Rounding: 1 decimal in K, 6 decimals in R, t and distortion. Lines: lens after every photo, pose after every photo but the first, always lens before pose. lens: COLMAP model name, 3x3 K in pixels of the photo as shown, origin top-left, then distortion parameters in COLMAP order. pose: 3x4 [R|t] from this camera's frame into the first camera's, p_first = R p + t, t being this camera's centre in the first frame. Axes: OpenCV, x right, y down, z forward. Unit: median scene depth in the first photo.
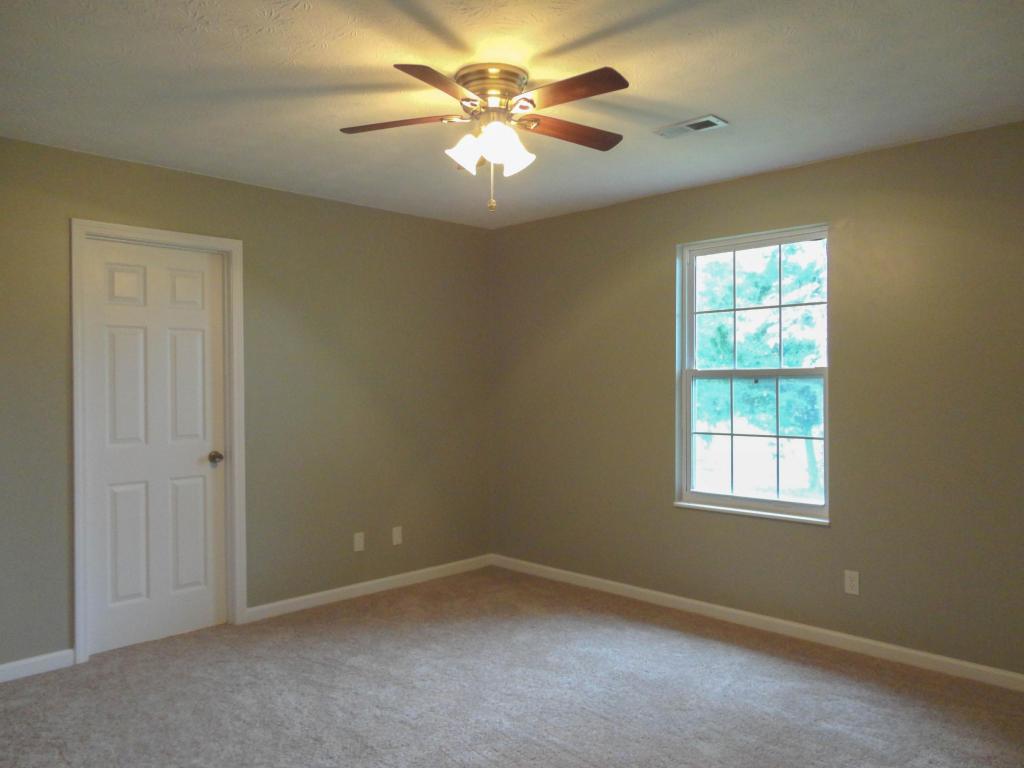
lens RADIAL K [[741.5, 0, 495.6], [0, 741.5, 336.1], [0, 0, 1]] dist [-0.051108, -0.000686]
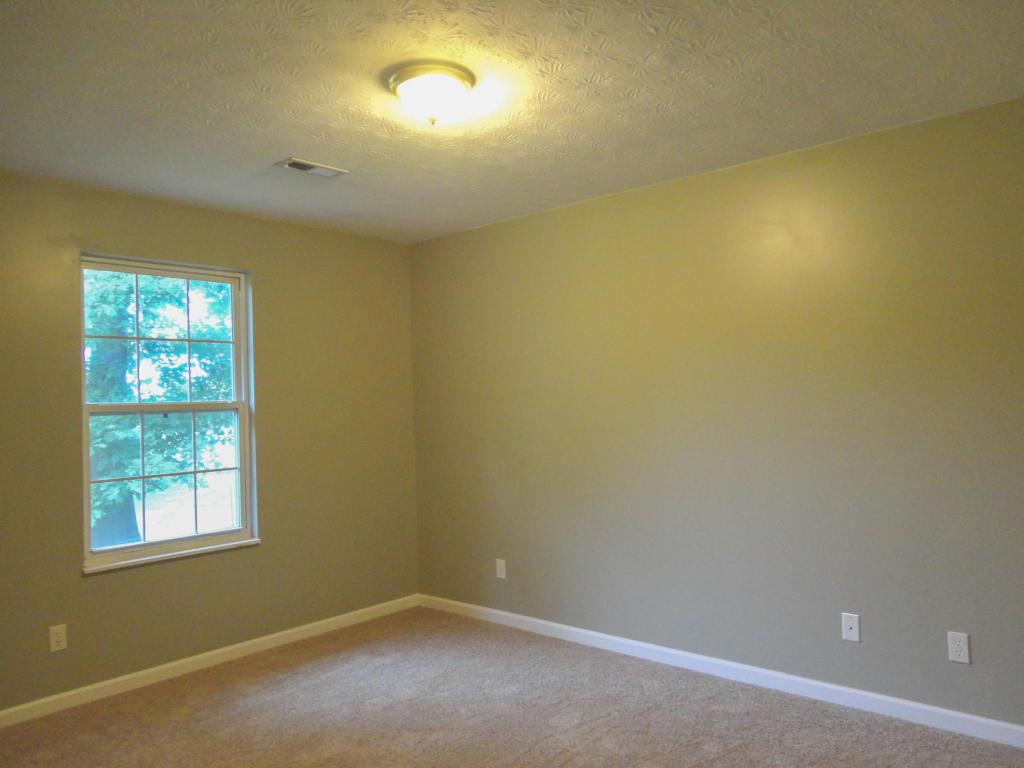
lens RADIAL K [[739.5, 0, 512.0], [0, 739.5, 384.0], [0, 0, 1]] dist [0.007819, 0.001473]
pose [[-0.057240, 0.028294, 0.997959, -0.676040], [-0.030734, 0.999075, -0.030088, 0.036918], [-0.997887, -0.032394, -0.056317, 0.664164]]
